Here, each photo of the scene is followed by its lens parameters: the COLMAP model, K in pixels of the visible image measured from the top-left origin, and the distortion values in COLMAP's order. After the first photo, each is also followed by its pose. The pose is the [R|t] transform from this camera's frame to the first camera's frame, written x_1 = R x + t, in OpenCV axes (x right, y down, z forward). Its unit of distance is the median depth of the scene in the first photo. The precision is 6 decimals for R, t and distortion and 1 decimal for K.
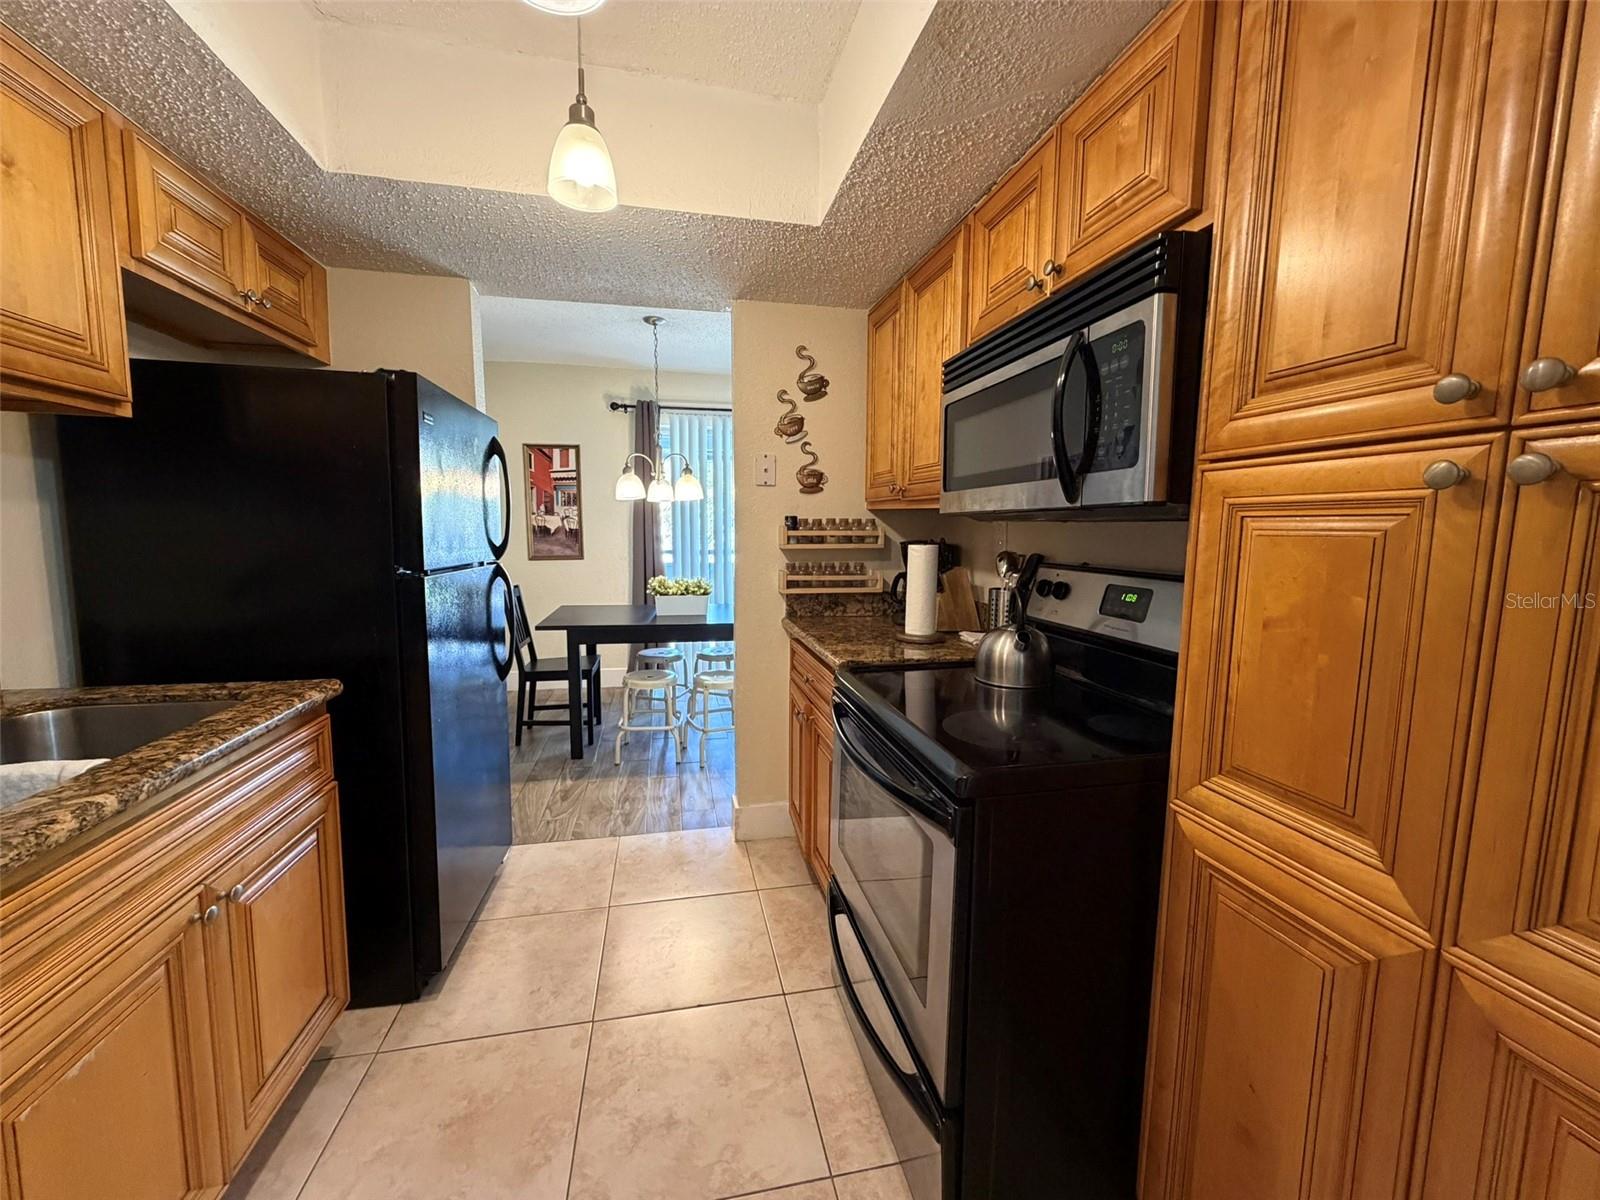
lens RADIAL K [[635.8, 0, 796.1], [0, 635.8, 595.8], [0, 0, 1]] dist [0.001126, -0.000599]
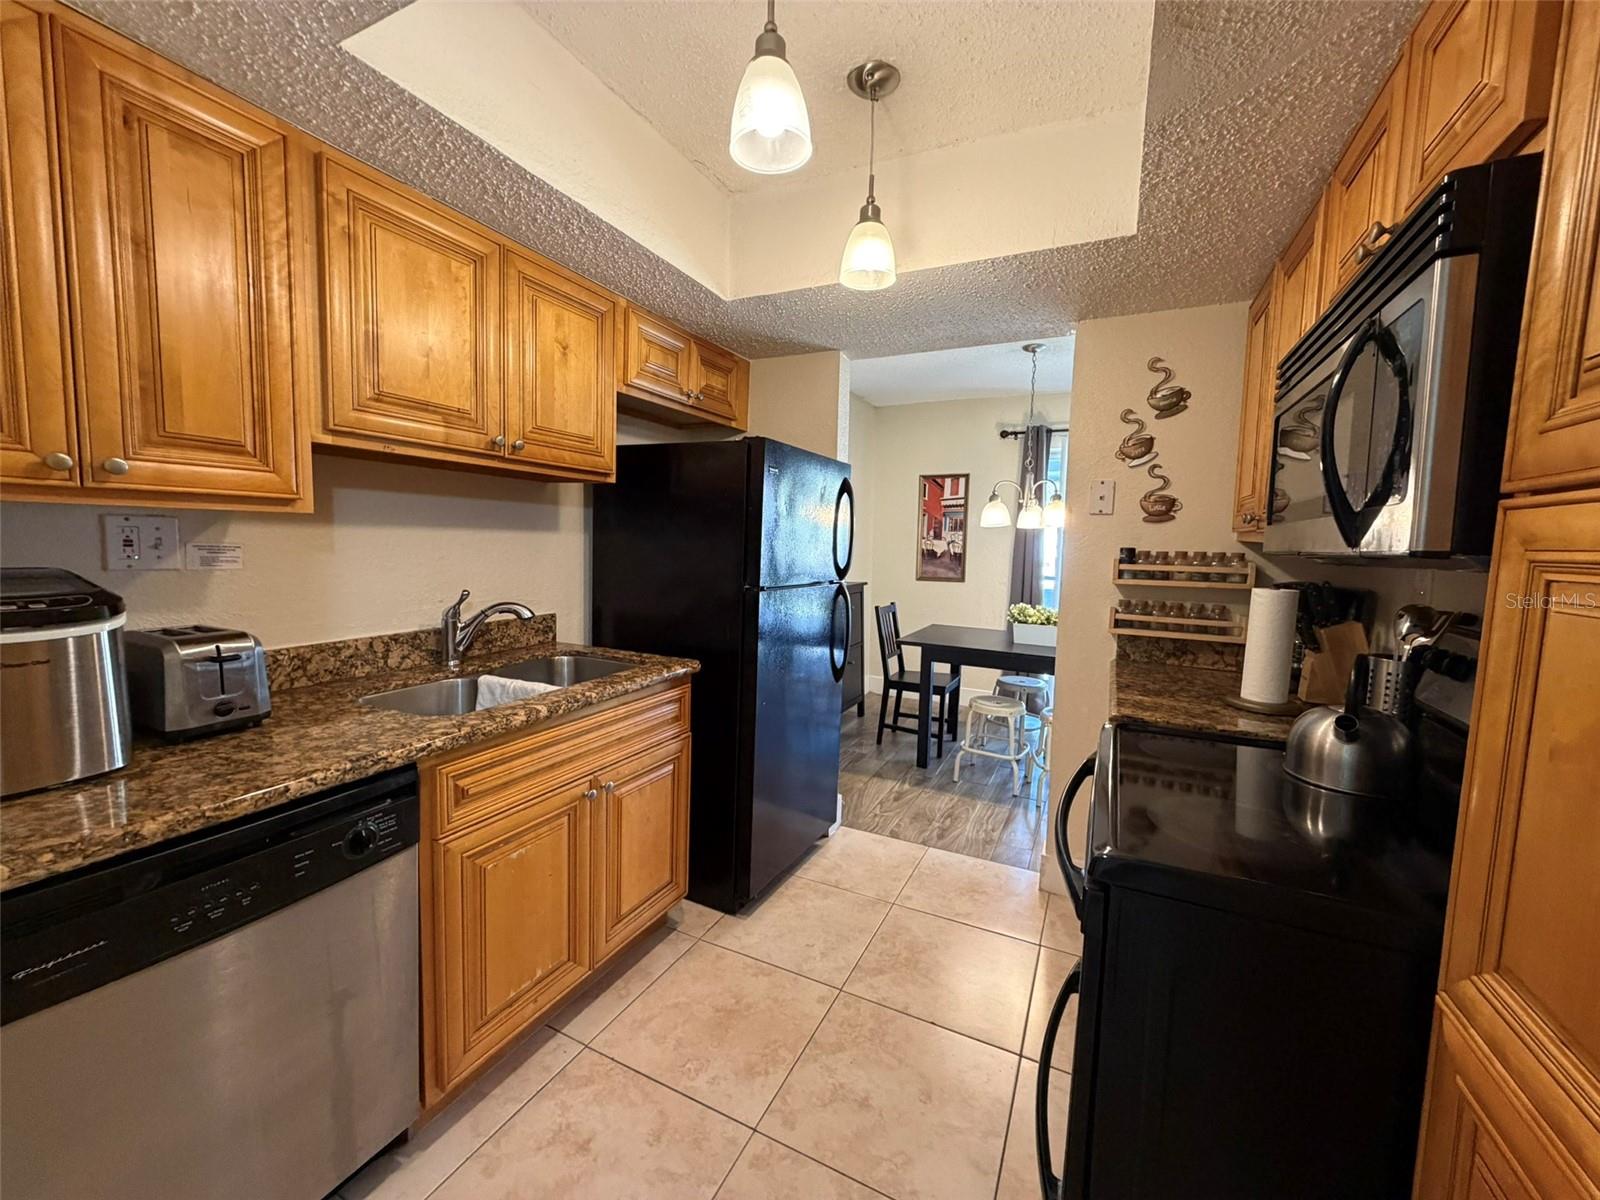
lens RADIAL K [[635.8, 0, 795.6], [0, 635.8, 595.5], [0, 0, 1]] dist [0.001126, -0.000599]
pose [[0.786446, 0.065737, -0.614151, 0.253075], [-0.086066, 0.996283, -0.003573, -0.021158], [0.611633, 0.055667, 0.789181, 0.012766]]
